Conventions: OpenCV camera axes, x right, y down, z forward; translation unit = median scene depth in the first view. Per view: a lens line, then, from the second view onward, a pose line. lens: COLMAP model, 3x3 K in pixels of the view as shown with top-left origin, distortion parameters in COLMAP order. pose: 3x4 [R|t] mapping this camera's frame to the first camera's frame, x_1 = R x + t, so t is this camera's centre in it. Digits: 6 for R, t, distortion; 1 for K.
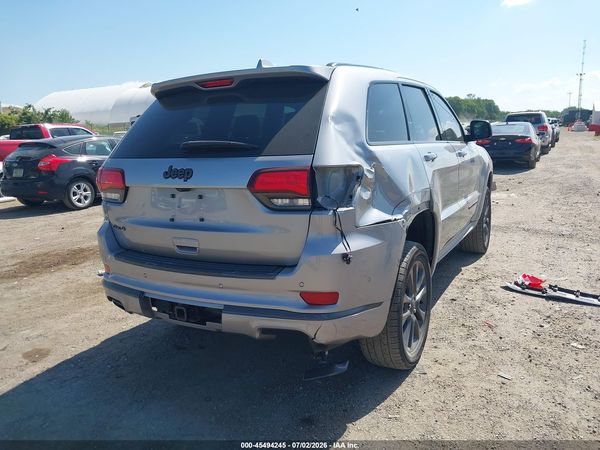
lens RADIAL K [[457.9, 0, 300.6], [0, 457.9, 224.8], [0, 0, 1]] dist [0.038088, -0.039285]
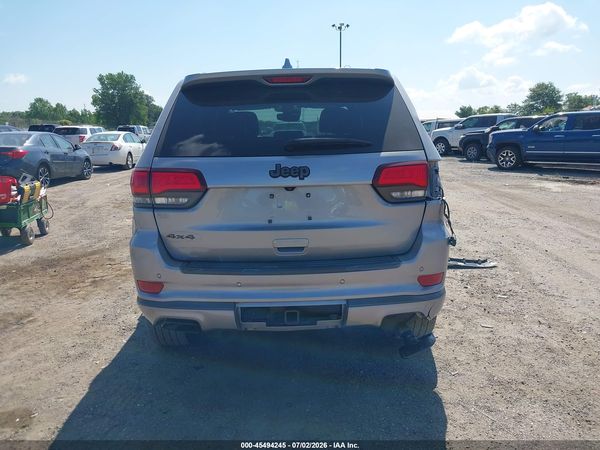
lens RADIAL K [[457.9, 0, 287.2], [0, 457.9, 227.5], [0, 0, 1]] dist [0.038088, -0.039285]
pose [[0.876954, -0.080801, 0.473732, -0.667383], [0.081951, 0.996469, 0.018254, -0.012230], [-0.473535, 0.022815, 0.880480, 0.145998]]
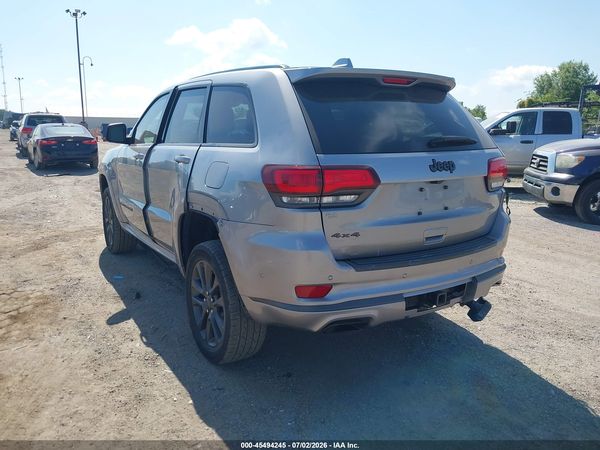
lens RADIAL K [[457.9, 0, 292.3], [0, 457.9, 231.8], [0, 0, 1]] dist [0.038088, -0.039285]
pose [[0.514974, -0.150477, 0.843895, -1.231762], [0.143048, 0.985753, 0.088479, -0.096386], [-0.845186, 0.075153, 0.529162, 0.675031]]
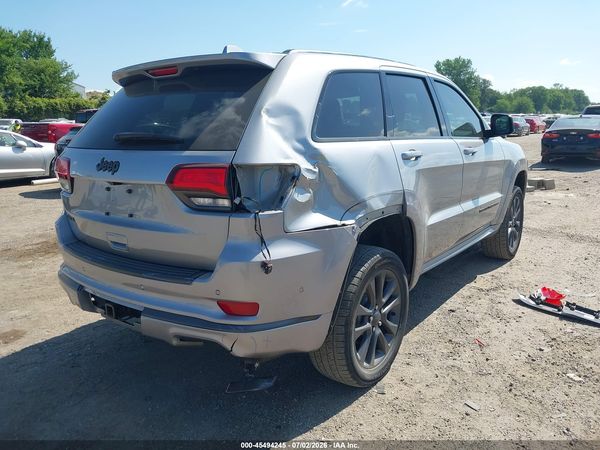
lens RADIAL K [[457.9, 0, 290.2], [0, 457.9, 228.0], [0, 0, 1]] dist [0.038088, -0.039285]
pose [[0.989796, 0.051422, -0.132888, 0.218893], [-0.047293, 0.998301, 0.034046, -0.030980], [0.134412, -0.027414, 0.990546, 0.090565]]
